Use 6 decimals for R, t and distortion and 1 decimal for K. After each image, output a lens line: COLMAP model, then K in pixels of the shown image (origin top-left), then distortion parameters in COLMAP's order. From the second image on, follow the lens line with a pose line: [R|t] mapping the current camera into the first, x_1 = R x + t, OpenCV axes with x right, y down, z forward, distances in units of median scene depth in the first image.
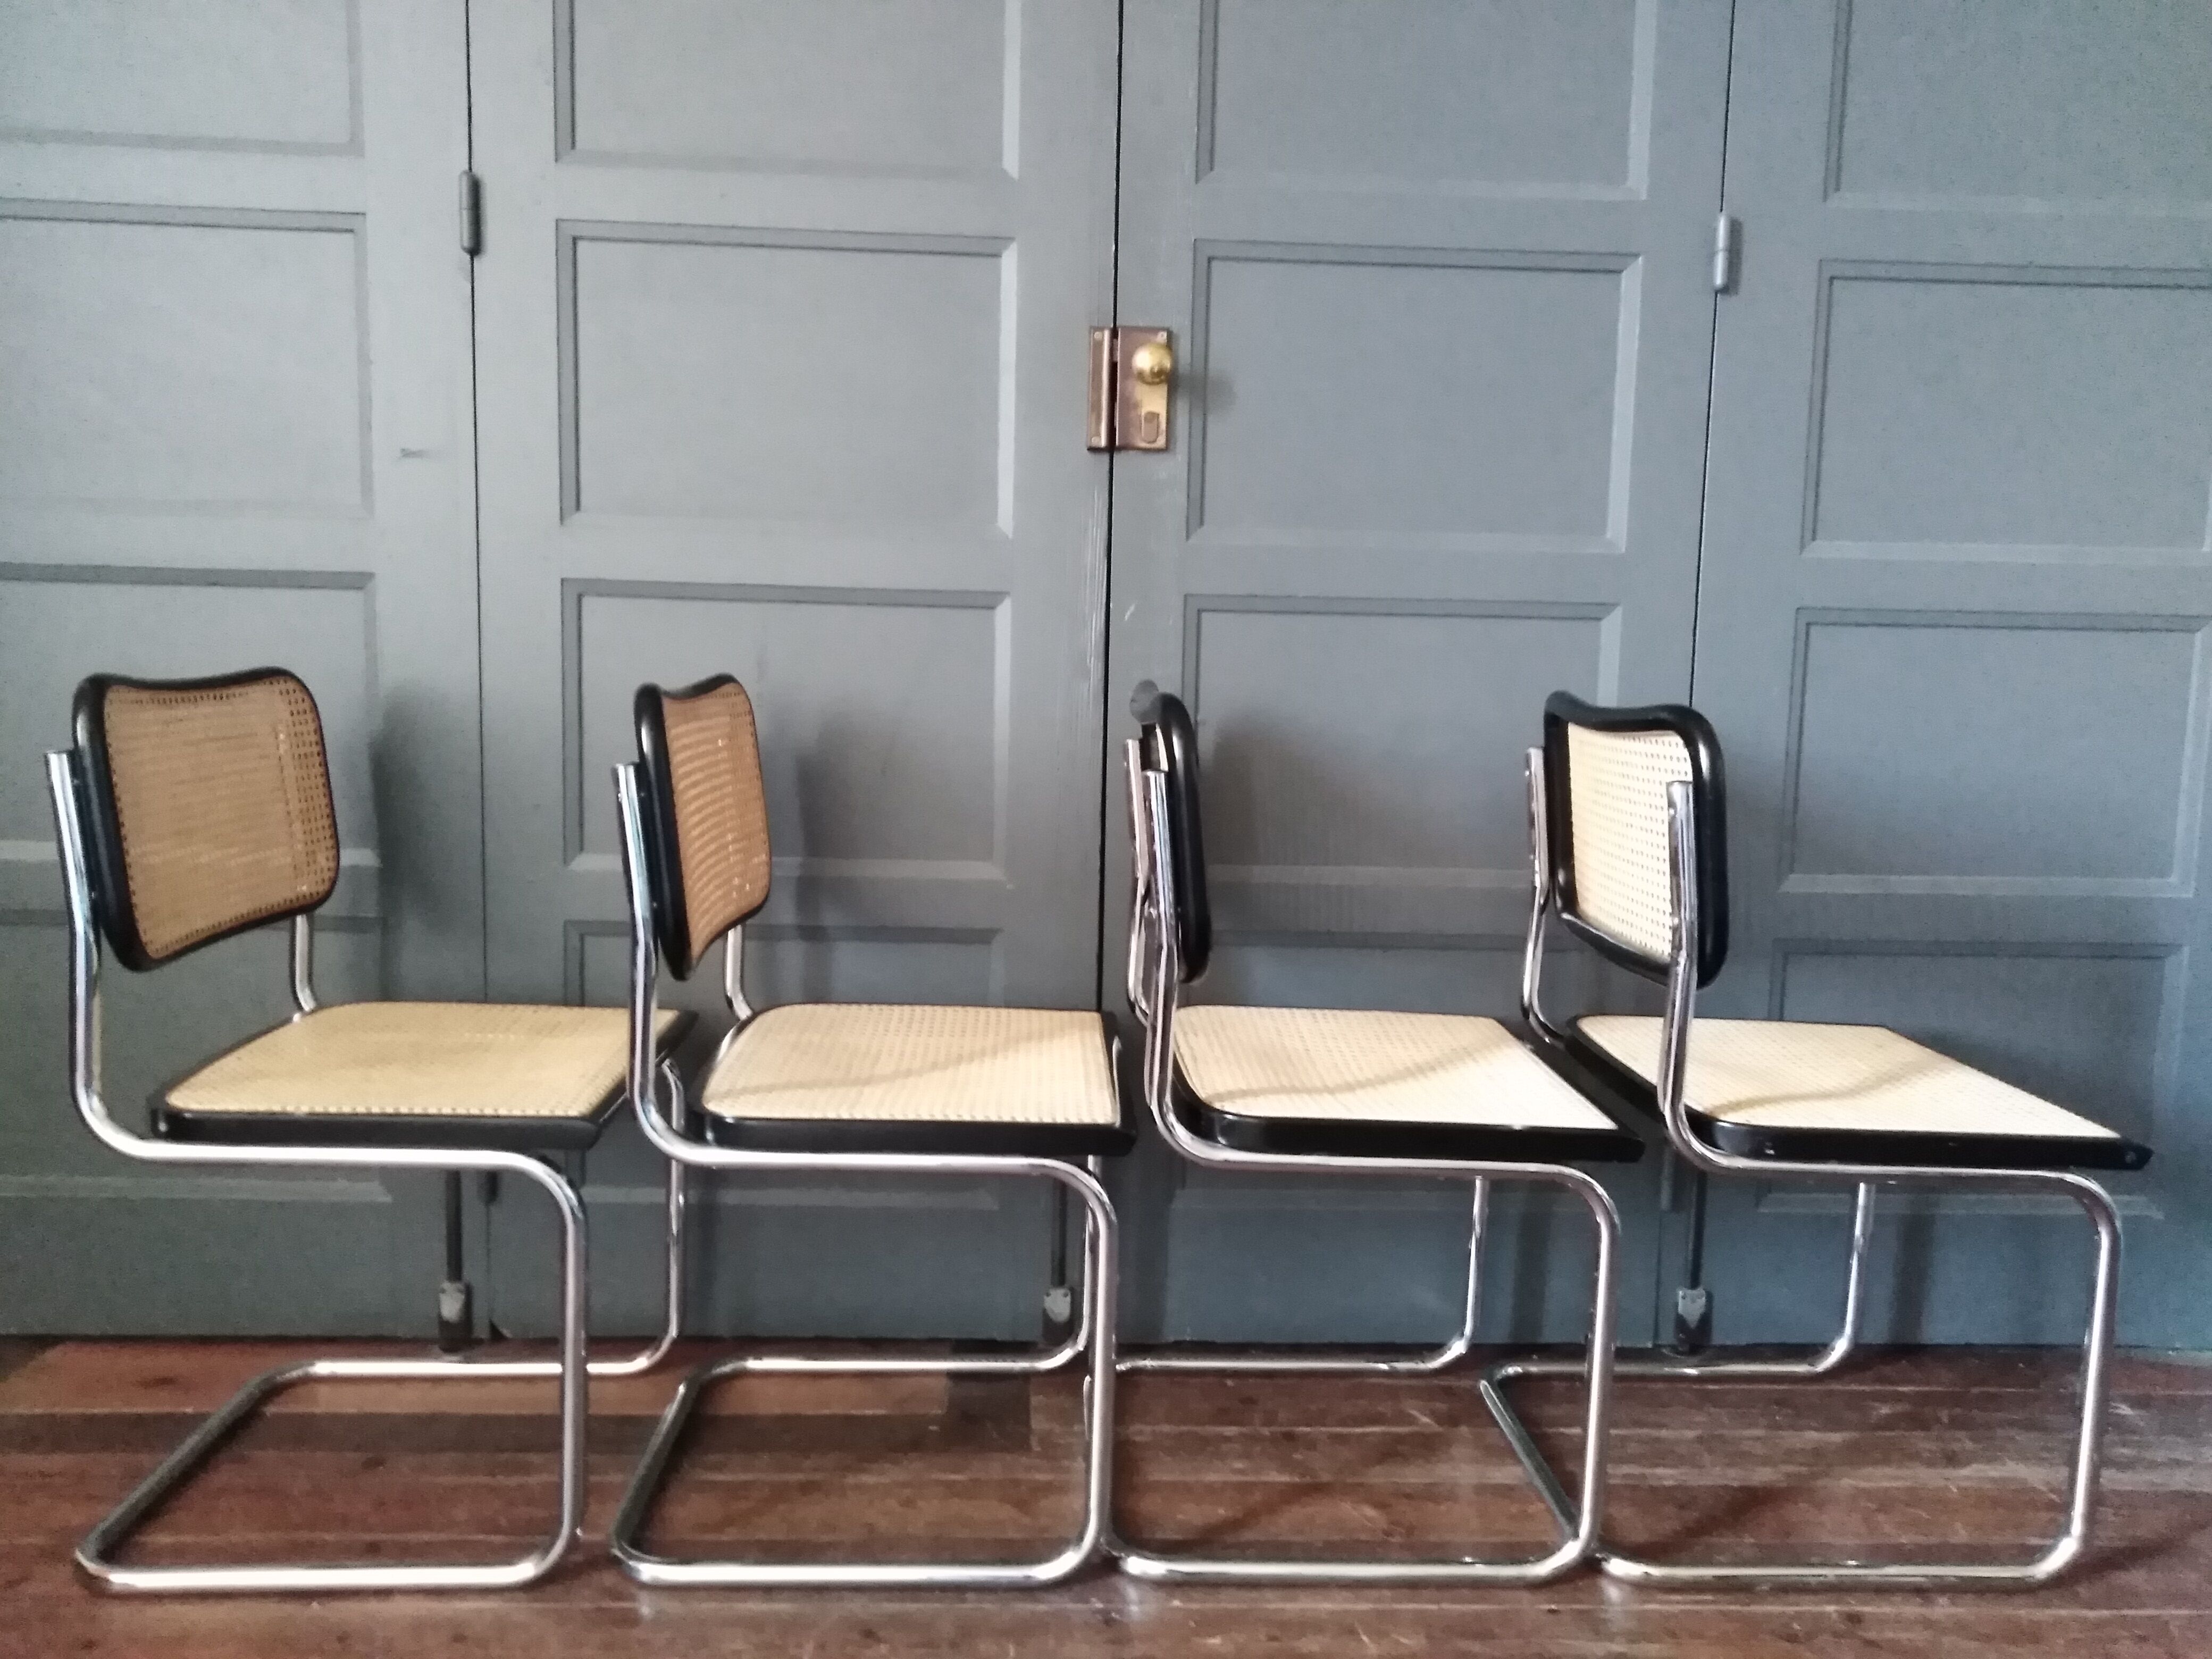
lens RADIAL K [[1634.0, 0, 1103.1], [0, 1634.0, 818.3], [0, 0, 1]] dist [-0.006490, 0.001511]
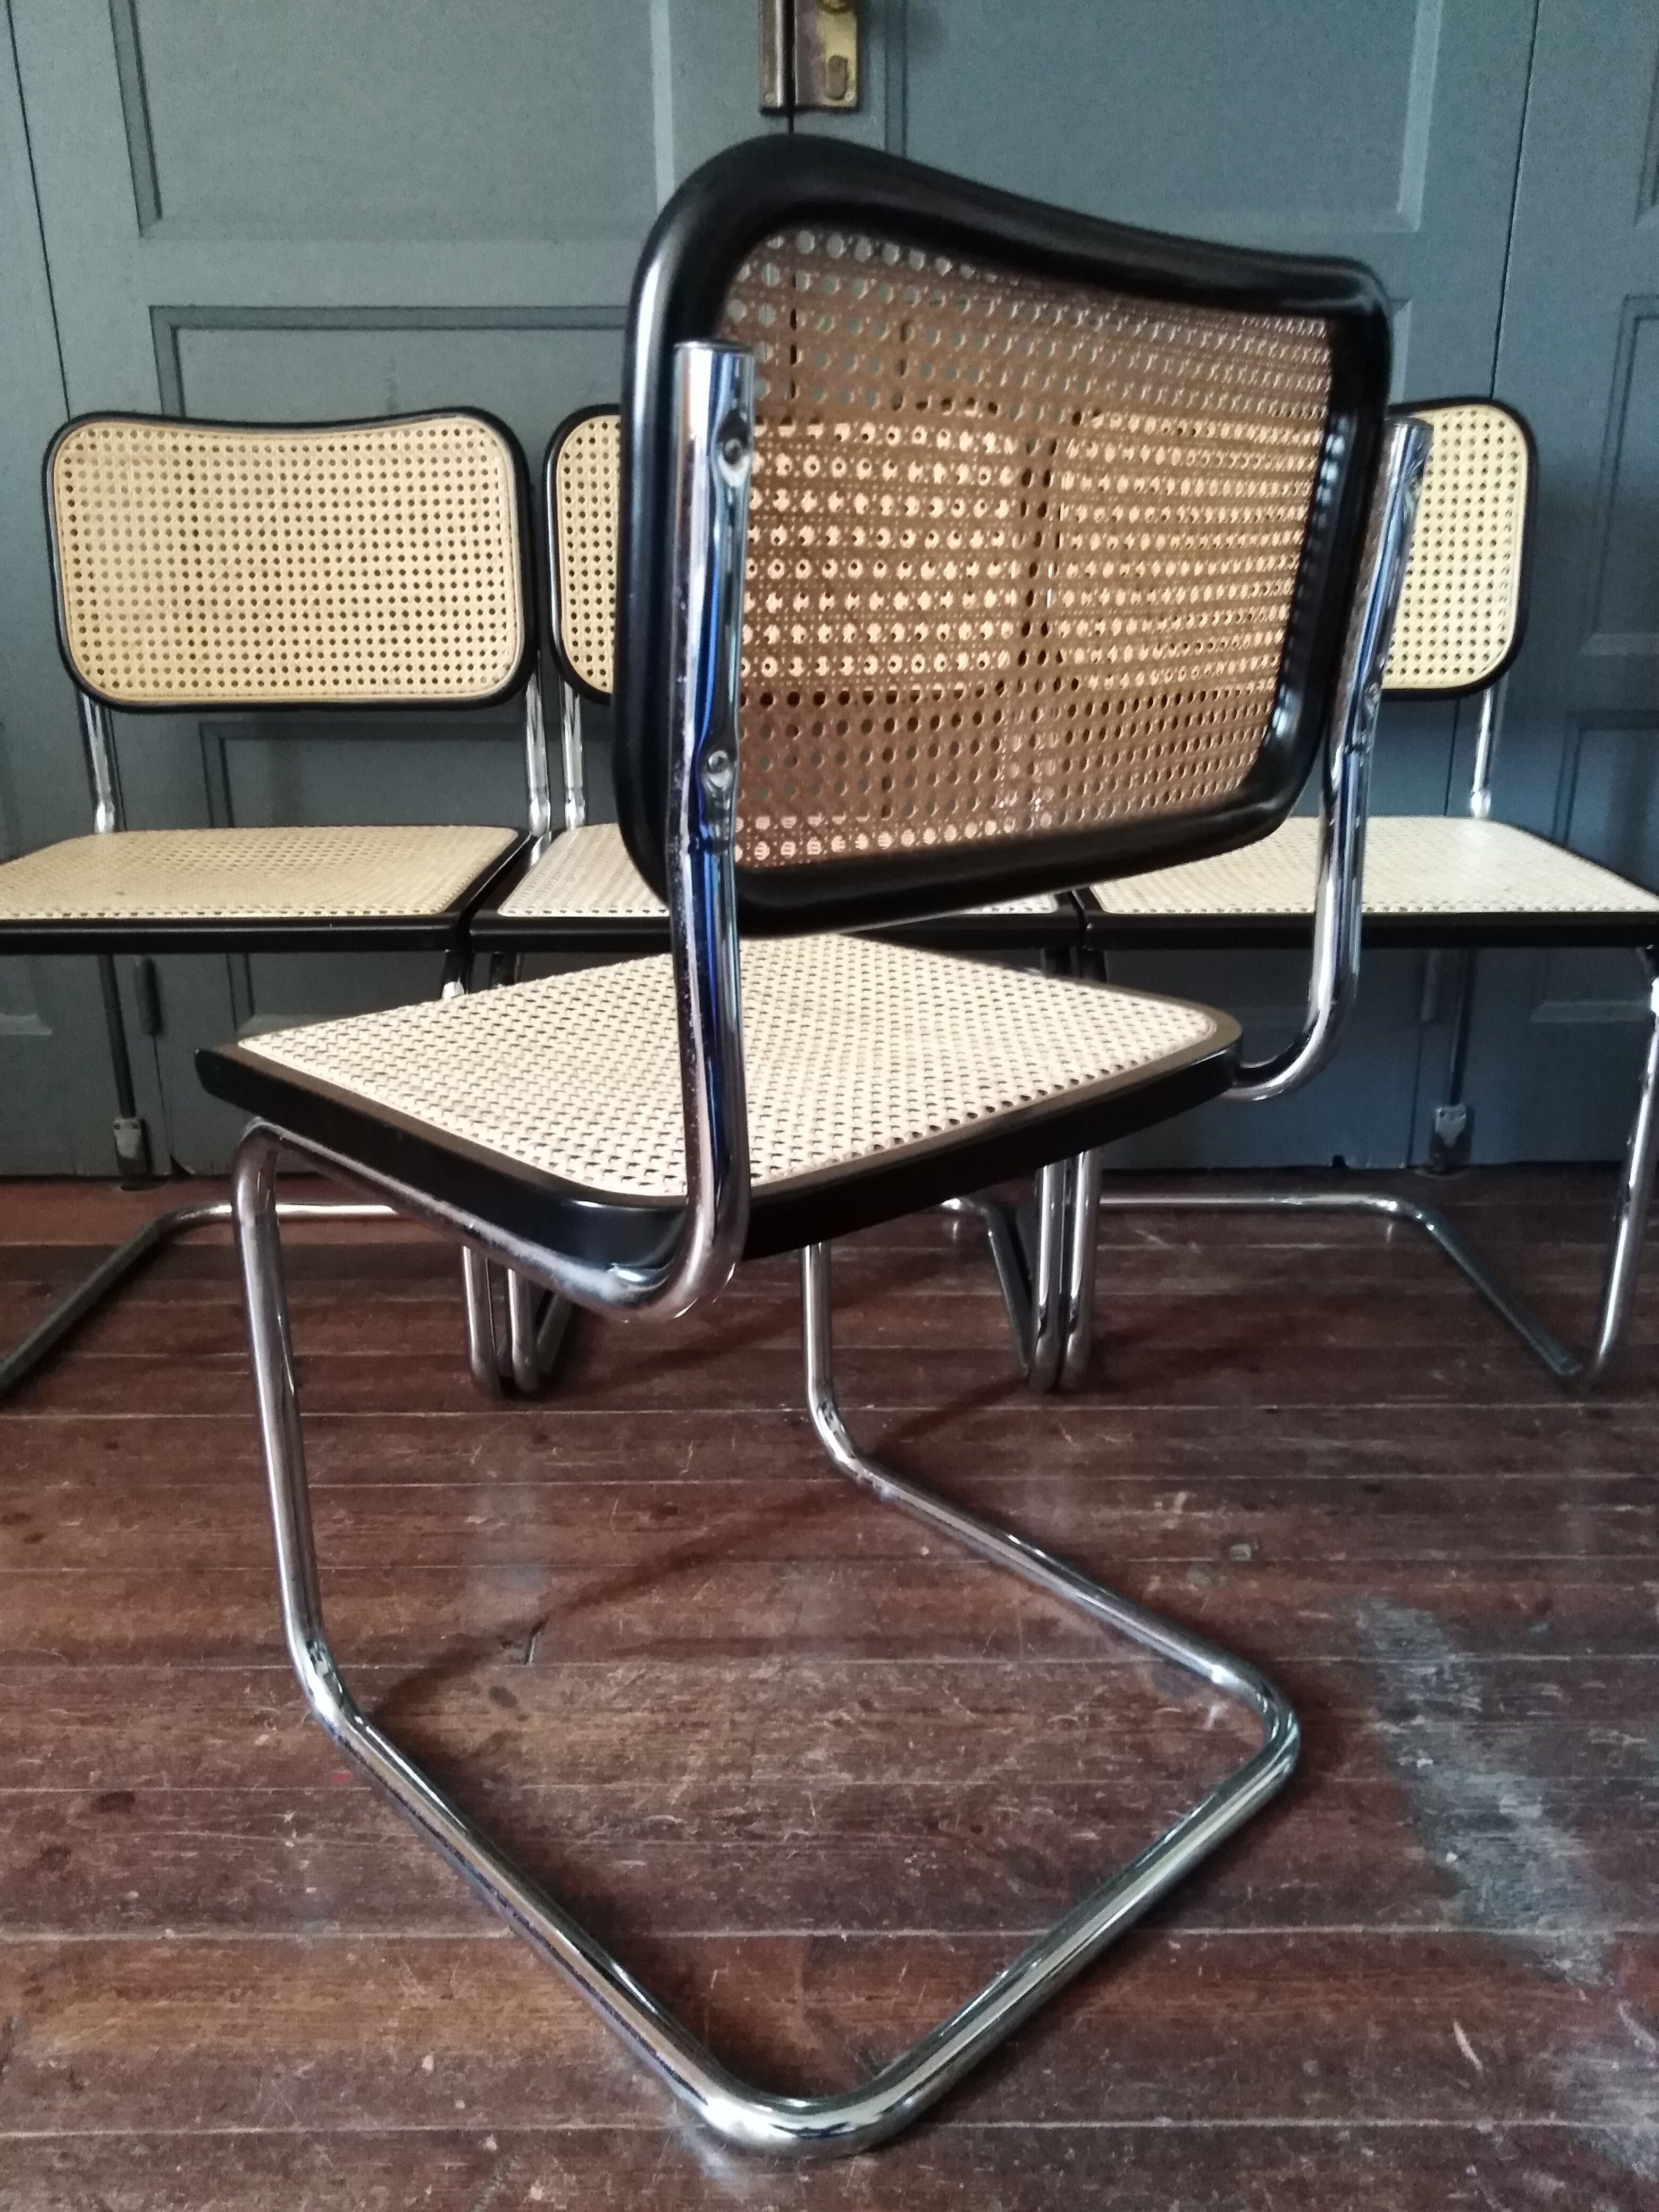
lens RADIAL K [[1634.0, 0, 840.1], [0, 1634.0, 1103.7], [0, 0, 1]] dist [-0.006490, 0.001511]
pose [[0.999292, -0.017143, -0.033502, 0.048615], [0.024085, 0.975361, 0.219294, 0.081126], [0.028917, -0.219946, 0.975083, 0.093597]]
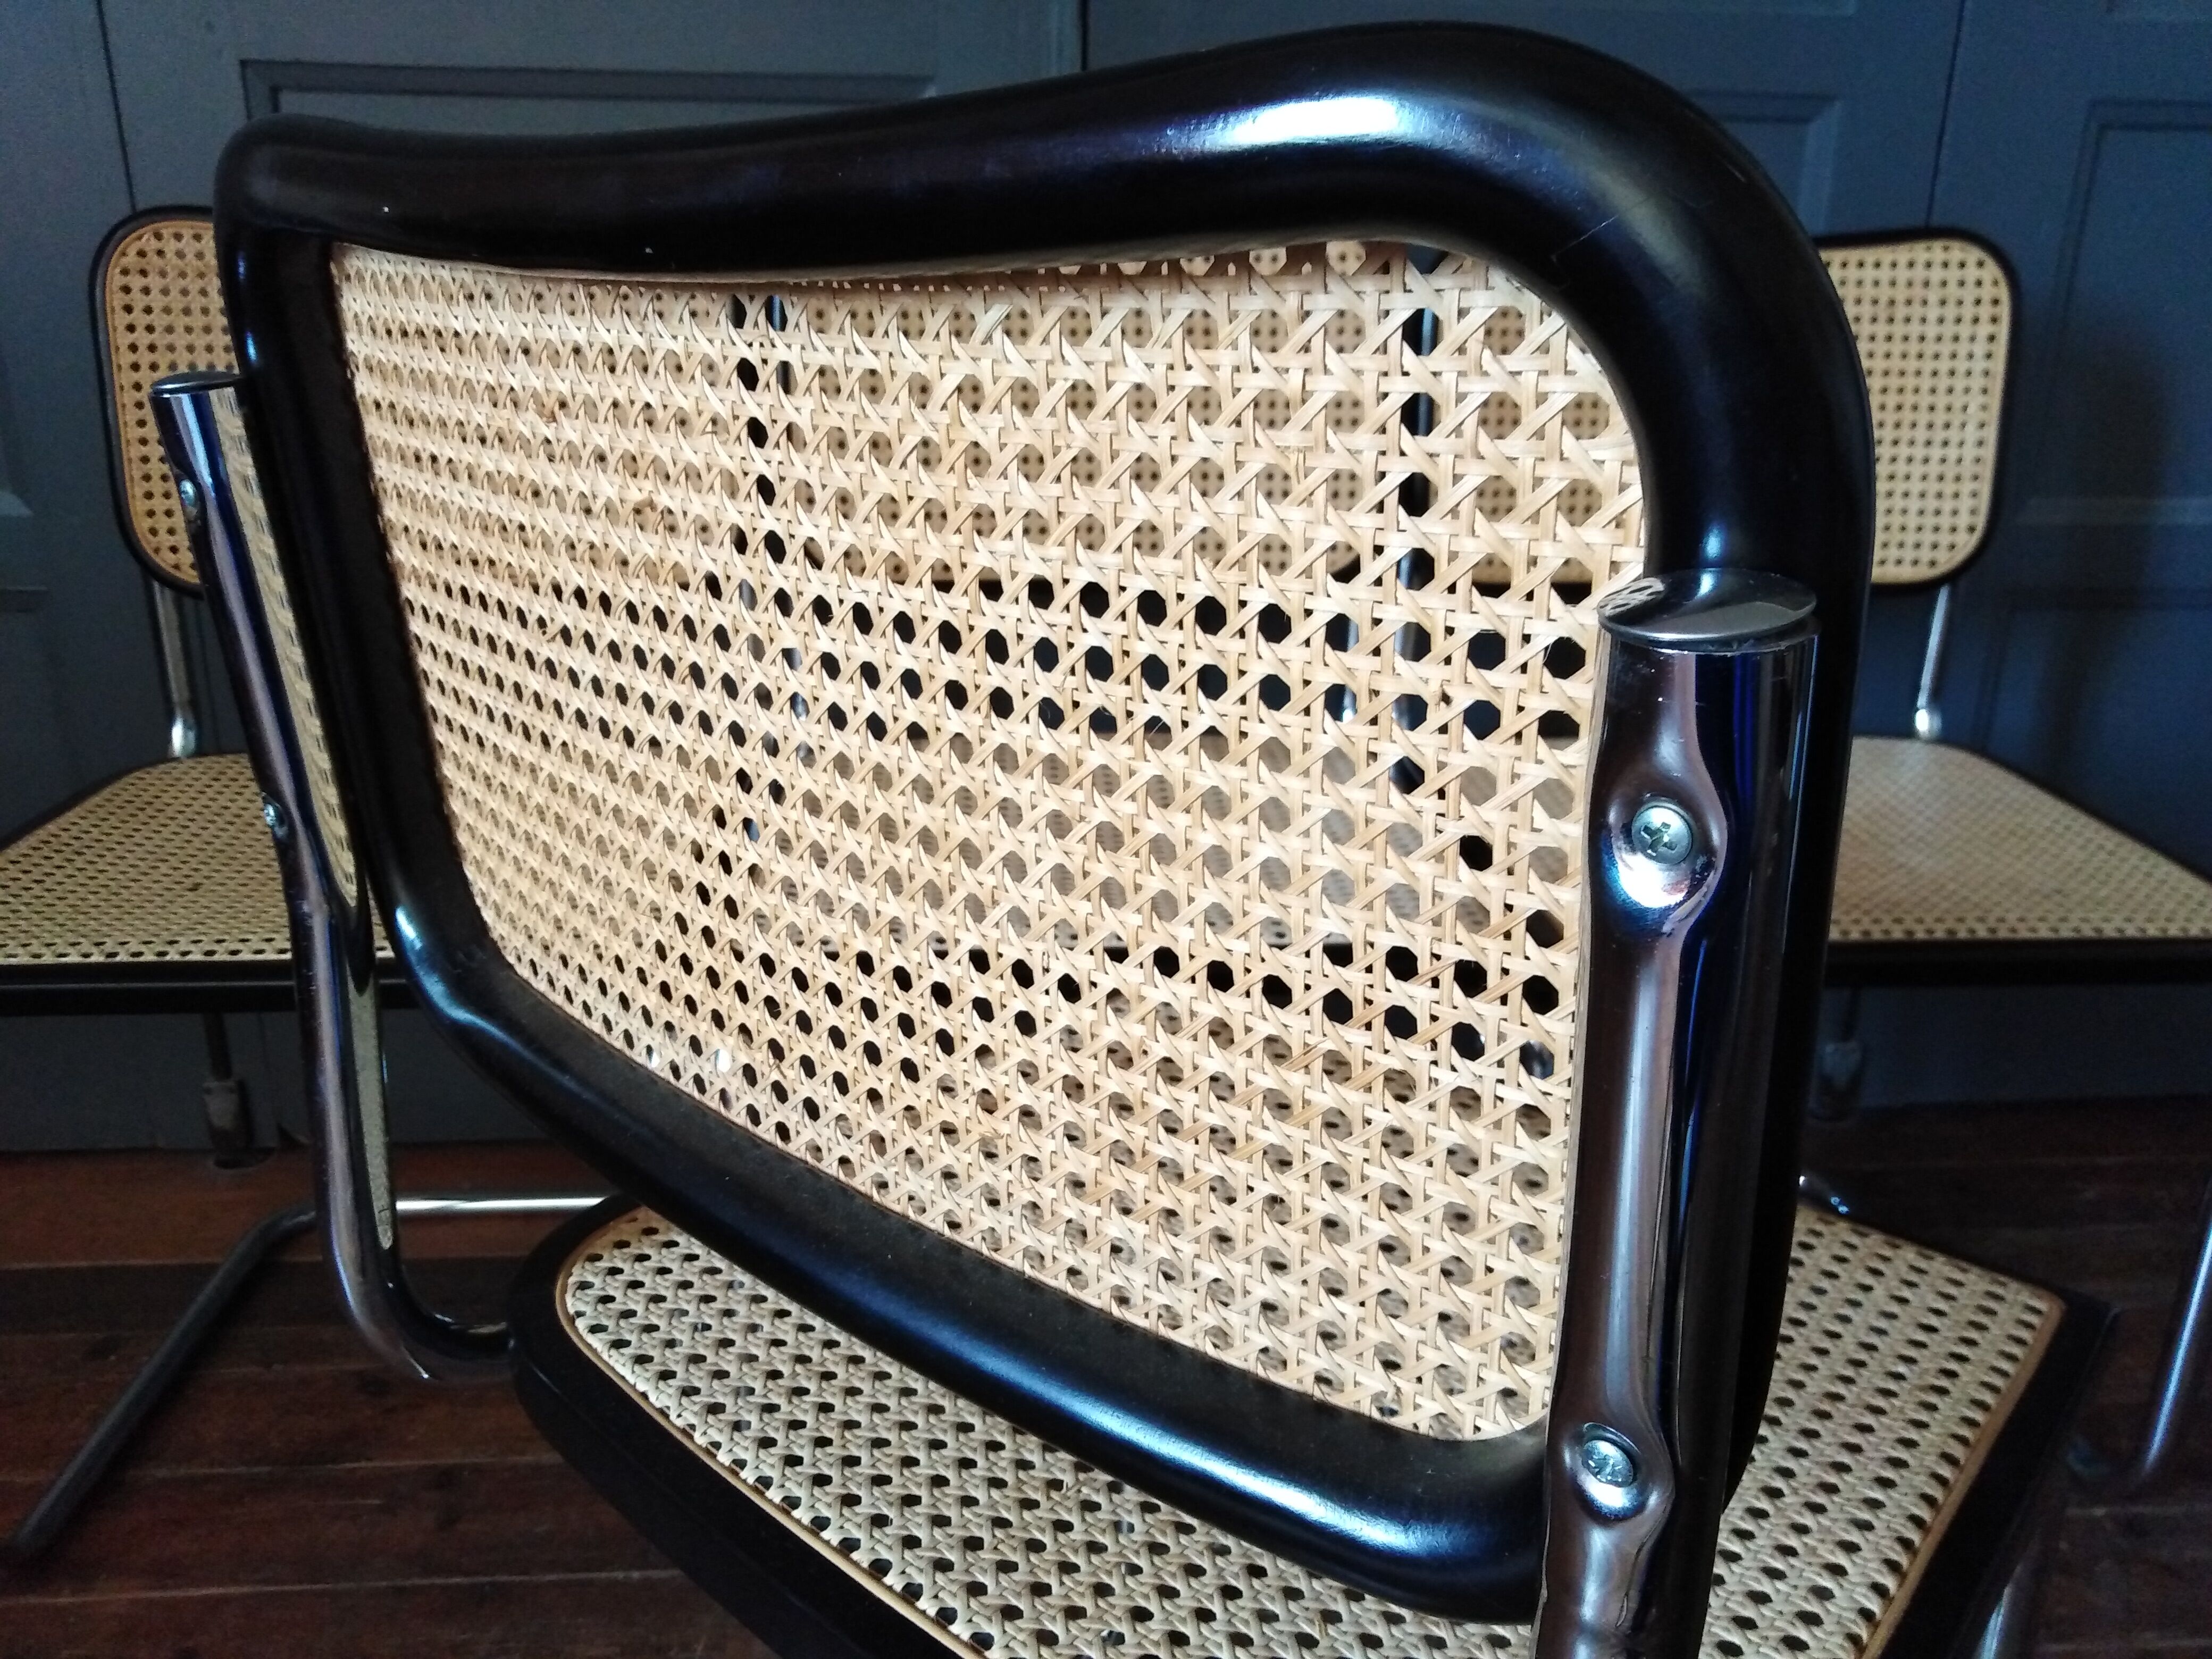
lens RADIAL K [[1634.0, 0, 1099.9], [0, 1634.0, 828.0], [0, 0, 1]] dist [-0.006490, 0.001511]
pose [[0.999221, -0.019322, 0.034398, -0.019809], [0.011113, 0.974411, 0.224499, 0.009217], [-0.037856, -0.223942, 0.973867, 0.291568]]
